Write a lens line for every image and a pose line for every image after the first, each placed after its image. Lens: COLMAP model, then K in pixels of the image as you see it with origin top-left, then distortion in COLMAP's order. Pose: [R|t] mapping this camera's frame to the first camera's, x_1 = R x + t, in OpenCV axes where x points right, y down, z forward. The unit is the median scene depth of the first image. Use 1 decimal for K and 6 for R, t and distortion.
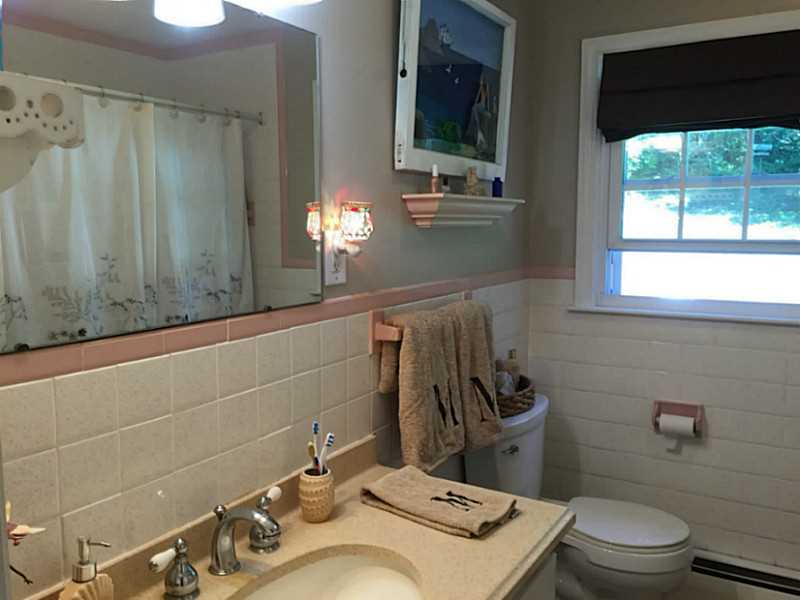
lens RADIAL K [[678.9, 0, 399.4], [0, 678.9, 302.2], [0, 0, 1]] dist [0.054941, -0.071366]
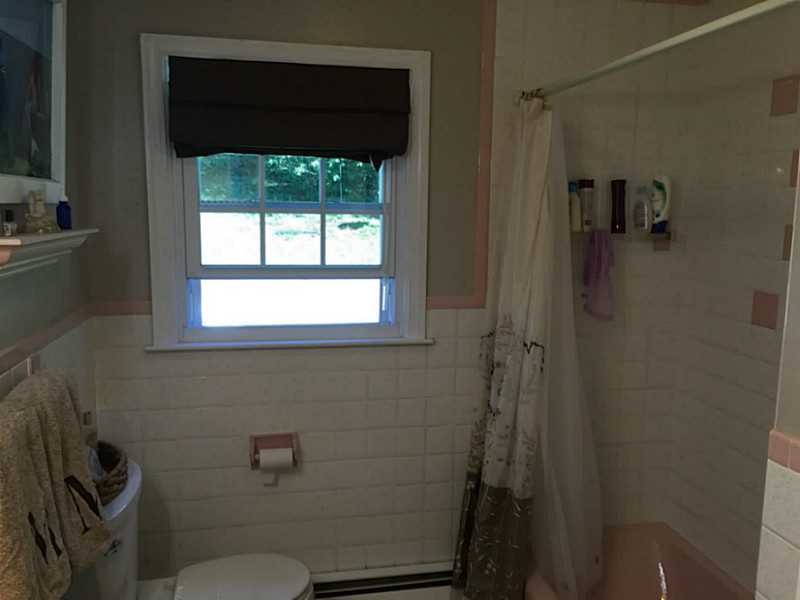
lens RADIAL K [[678.9, 0, 402.6], [0, 678.9, 295.3], [0, 0, 1]] dist [0.054941, -0.071366]
pose [[0.733870, -0.078015, 0.674795, -0.097393], [0.063224, 0.996916, 0.046497, -0.086153], [-0.676341, 0.008541, 0.736539, 0.173285]]
